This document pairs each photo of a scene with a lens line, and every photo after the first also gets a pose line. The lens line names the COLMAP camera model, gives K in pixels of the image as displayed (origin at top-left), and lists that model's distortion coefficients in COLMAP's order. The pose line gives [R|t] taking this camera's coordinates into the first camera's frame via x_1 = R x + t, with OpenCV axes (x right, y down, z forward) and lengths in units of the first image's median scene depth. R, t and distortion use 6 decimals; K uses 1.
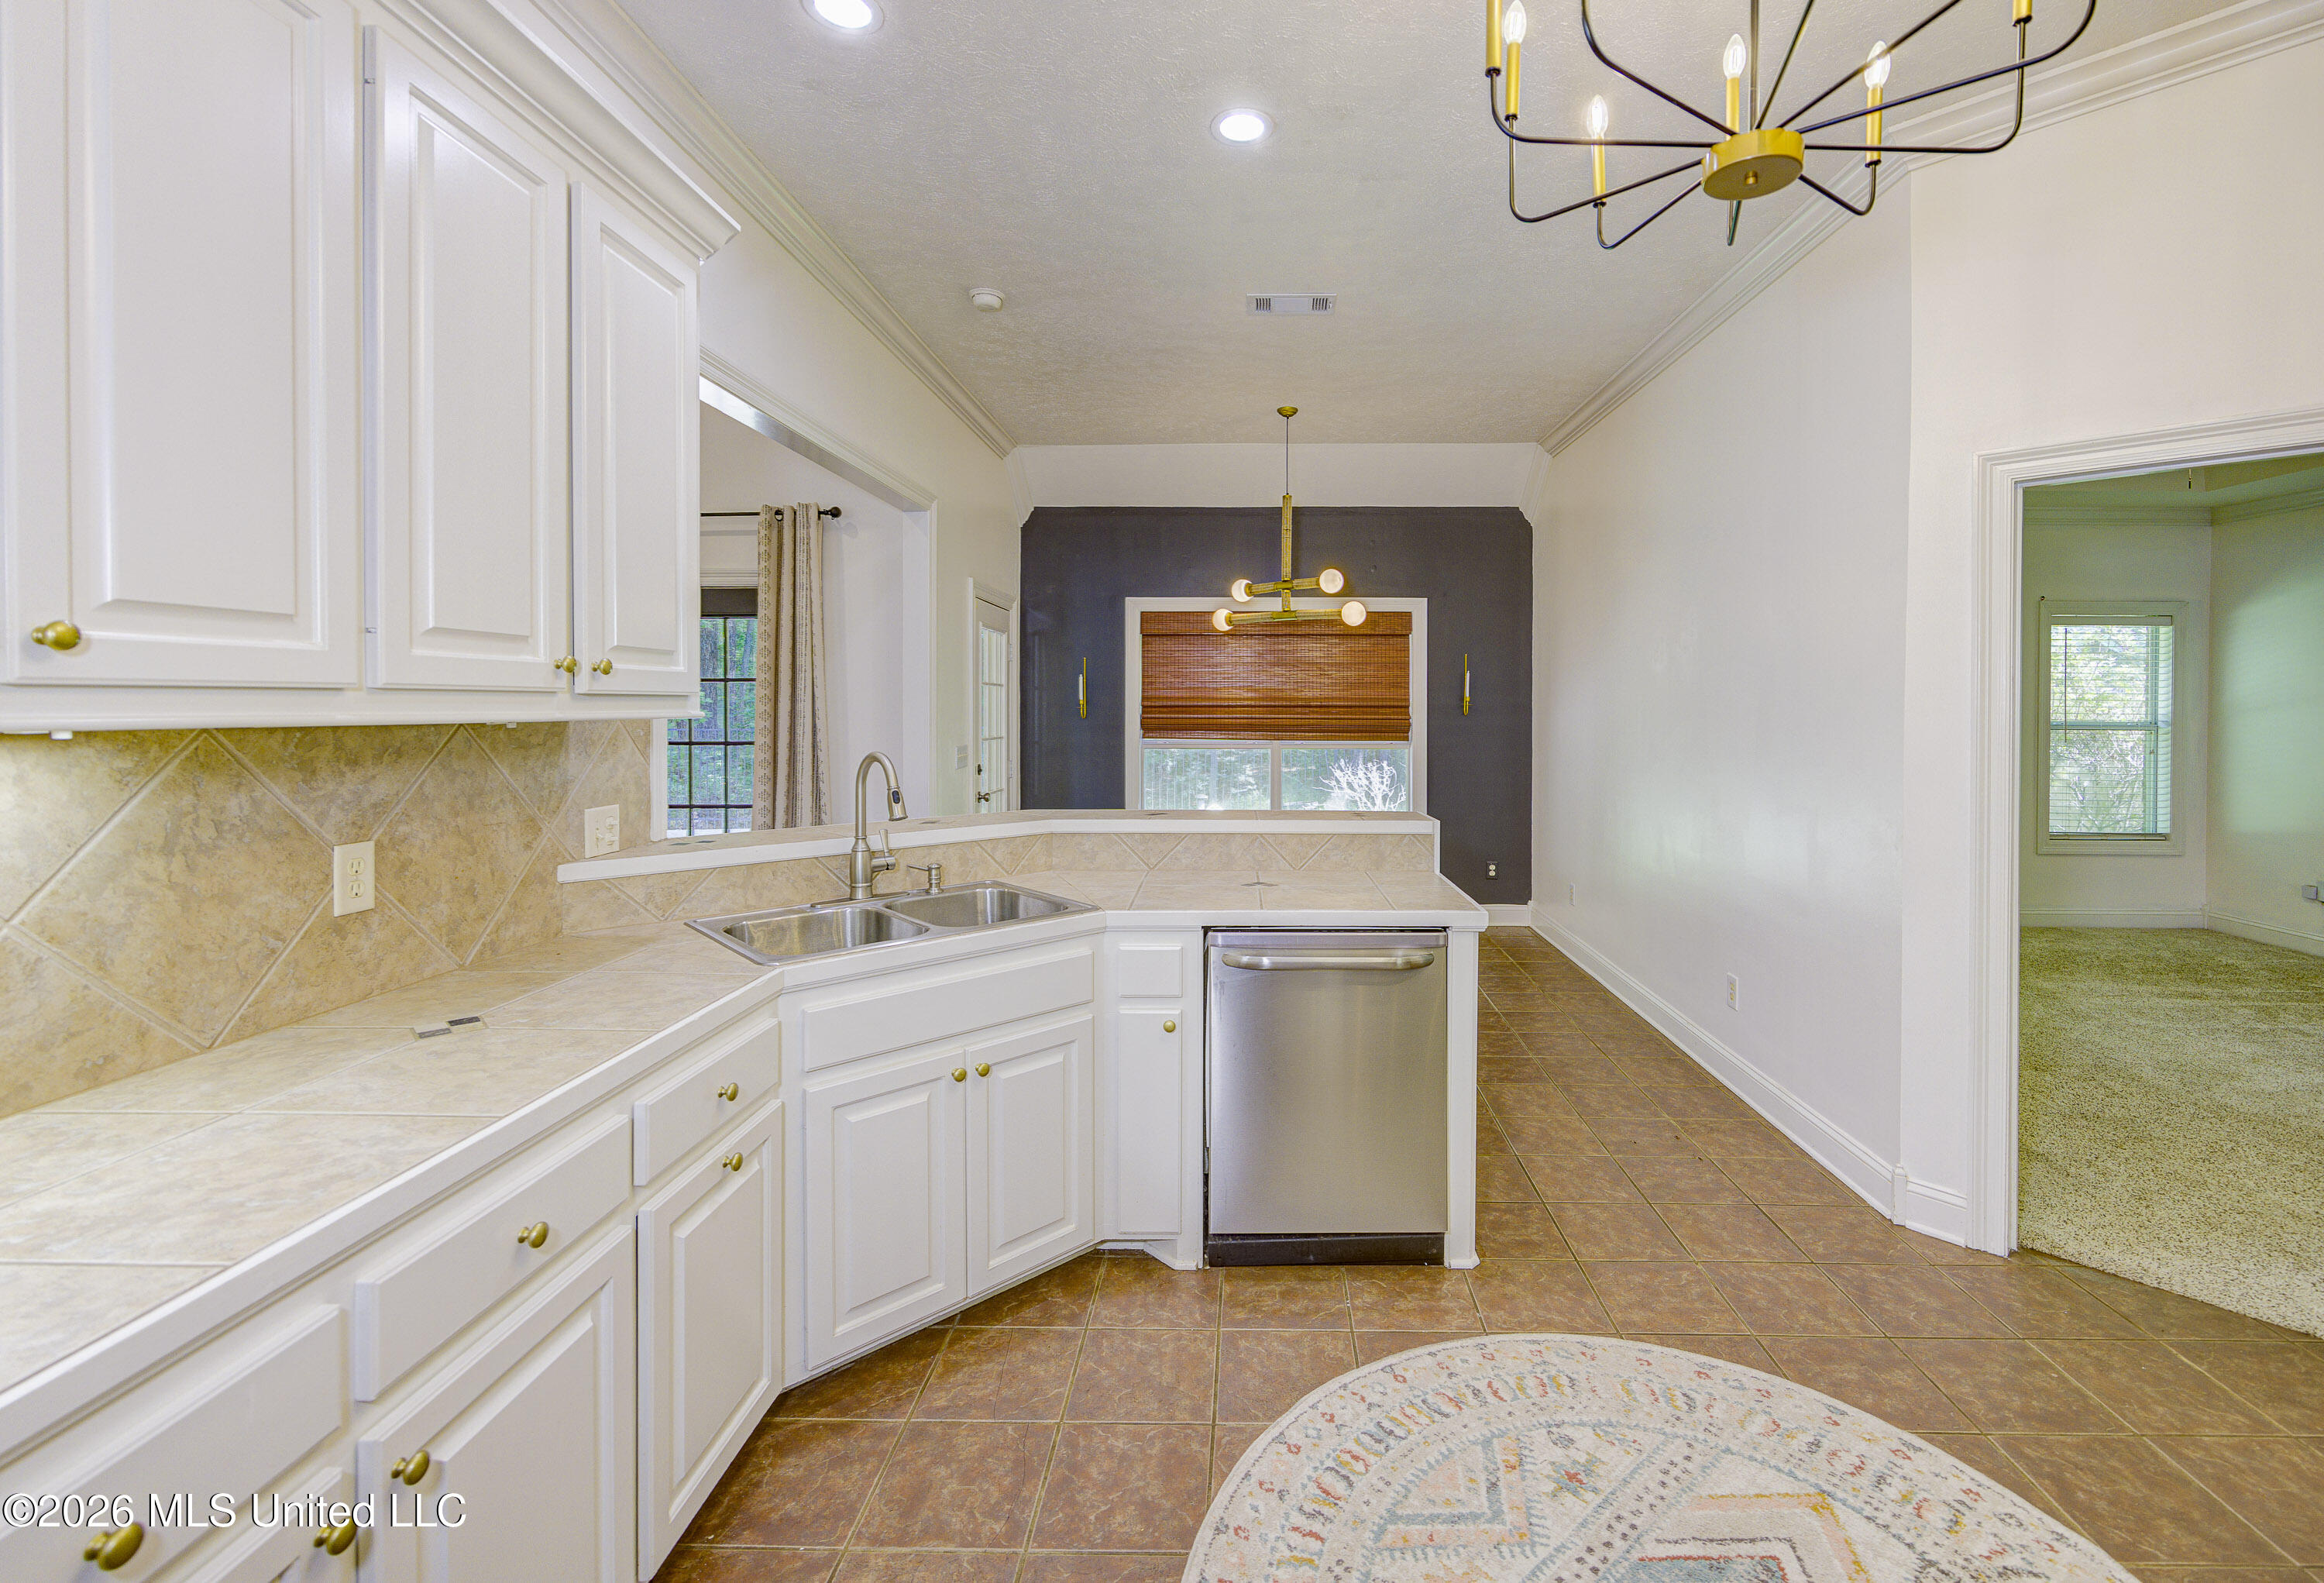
lens RADIAL K [[964.0, 0, 1307.4], [0, 964.0, 706.5], [0, 0, 1]] dist [0.015293, -0.005458]
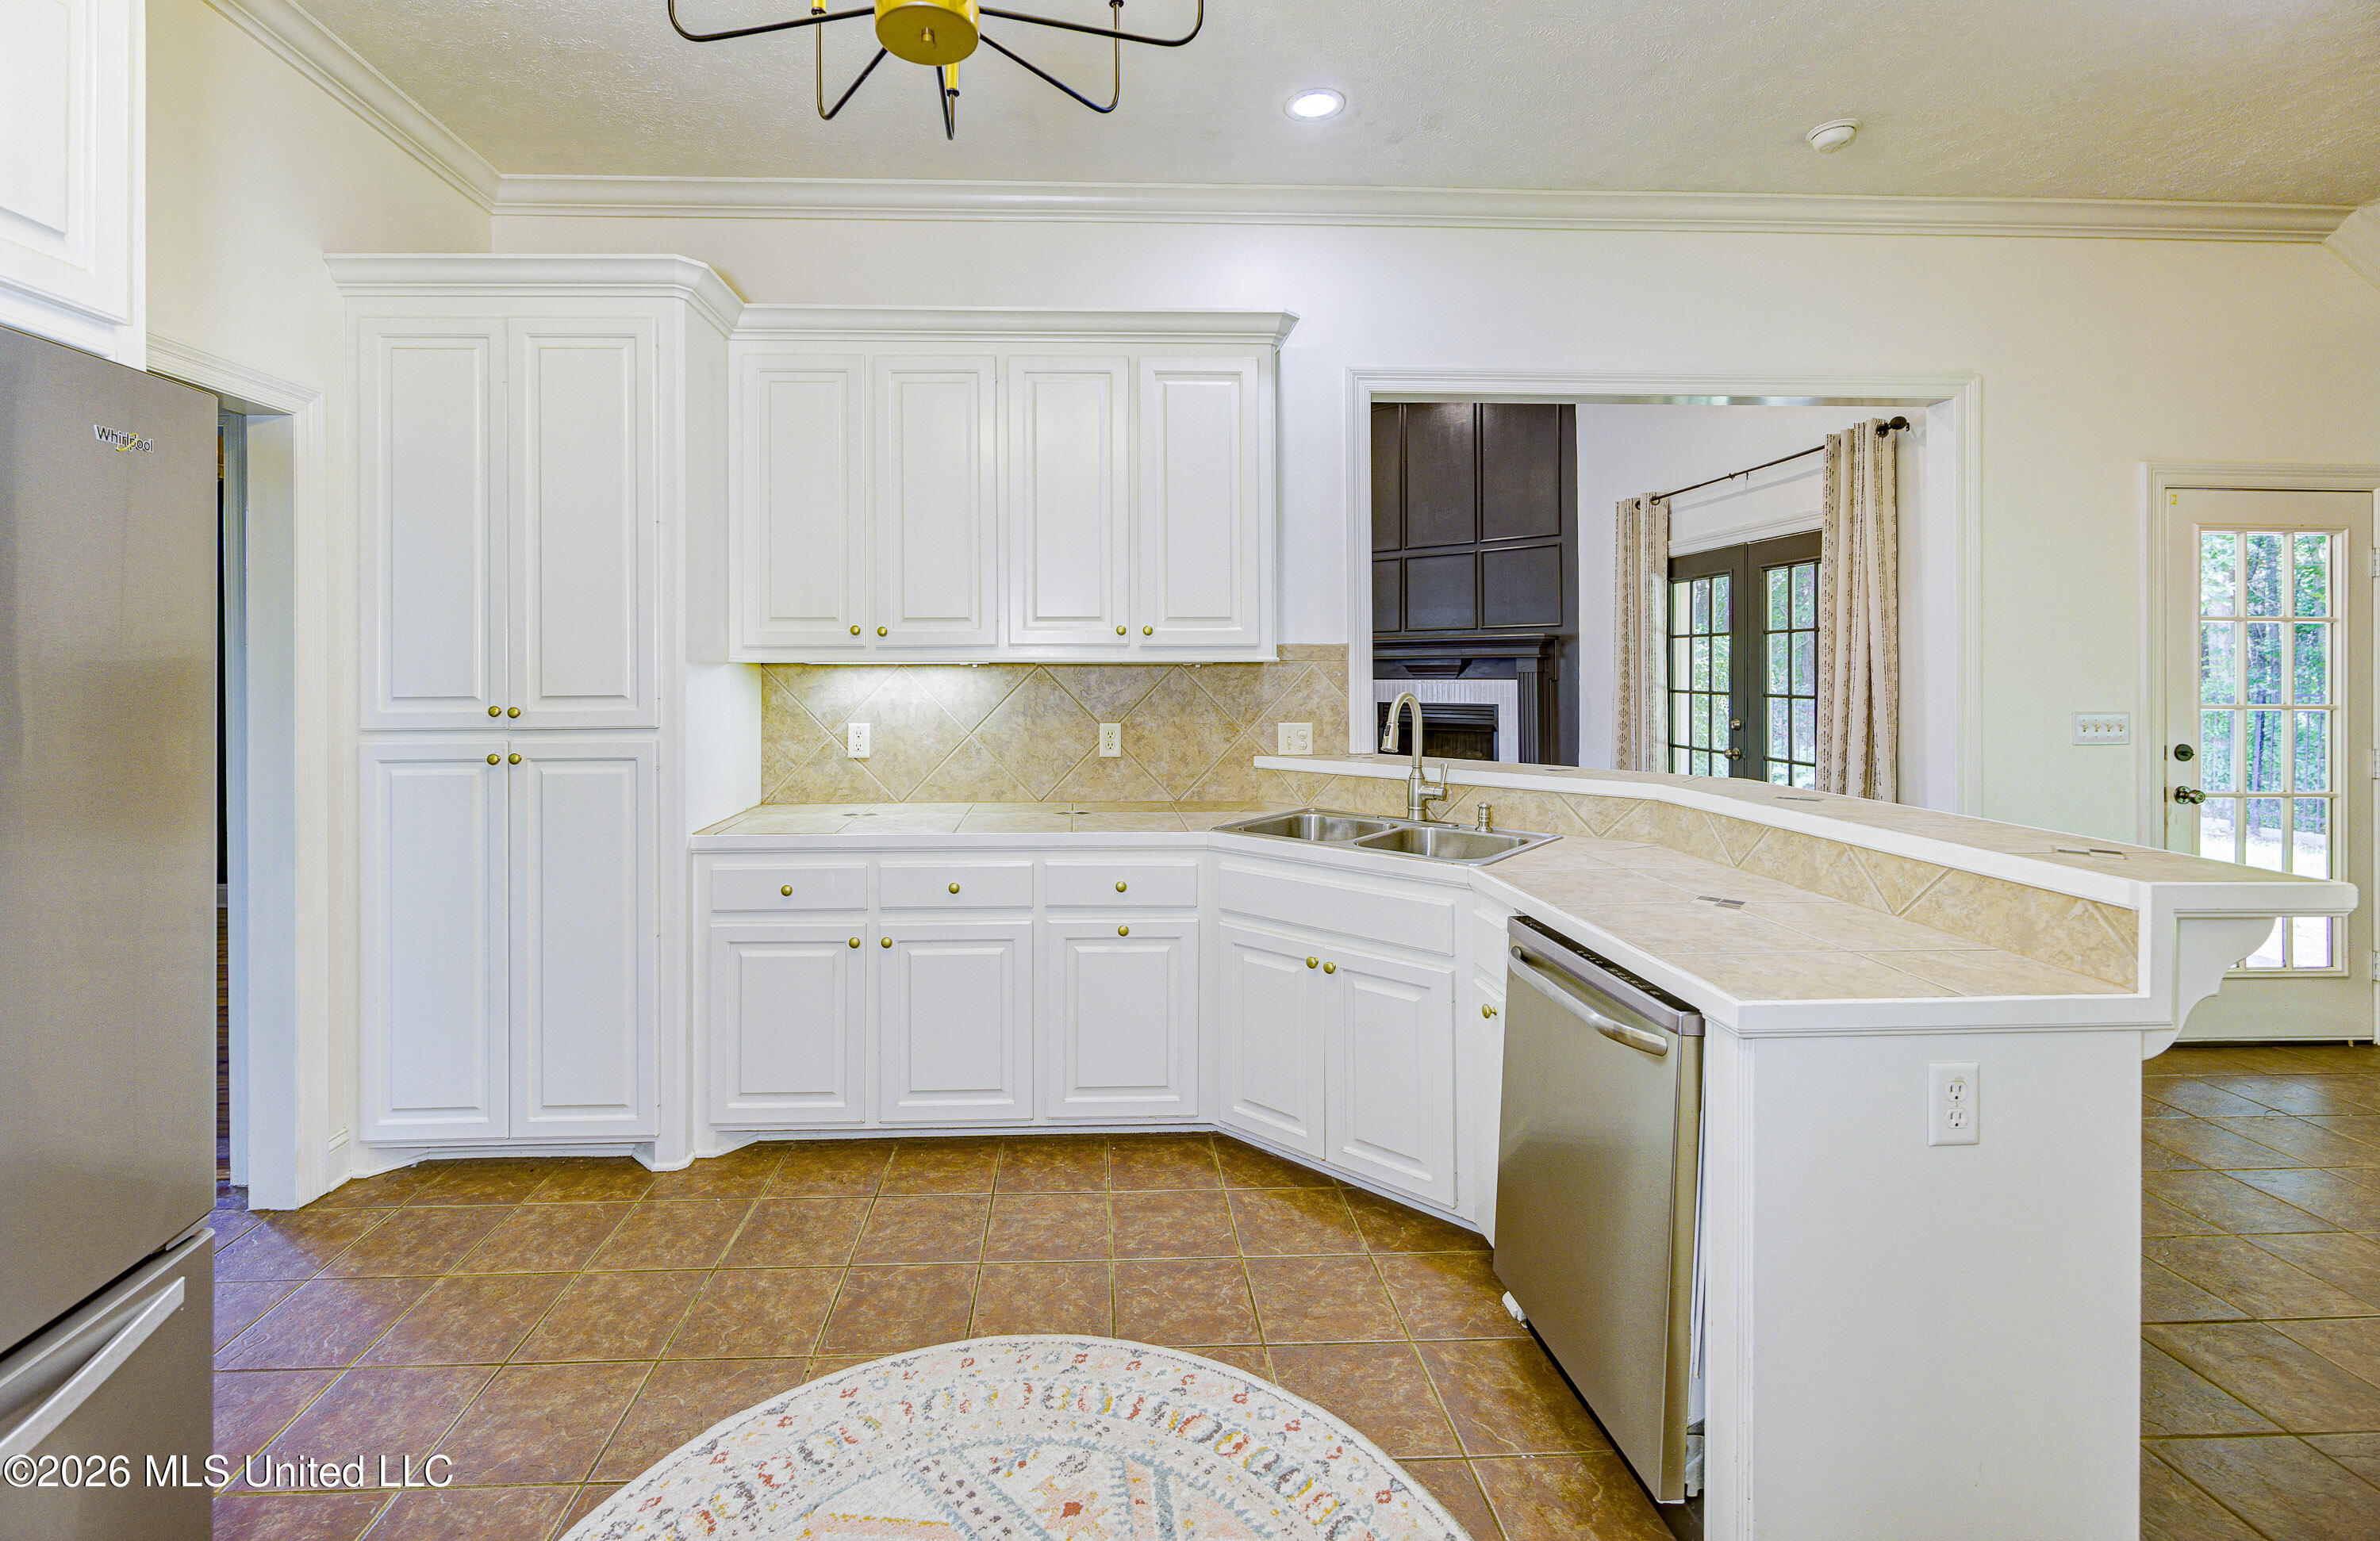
lens RADIAL K [[994.3, 0, 1093.3], [0, 994.3, 657.0], [0, 0, 1]] dist [-0.015688, -0.000647]
pose [[0.028549, -0.010709, -0.999535, 0.828679], [0.002046, 0.999941, -0.010655, 0.020263], [0.999590, -0.001741, 0.028569, 0.692848]]
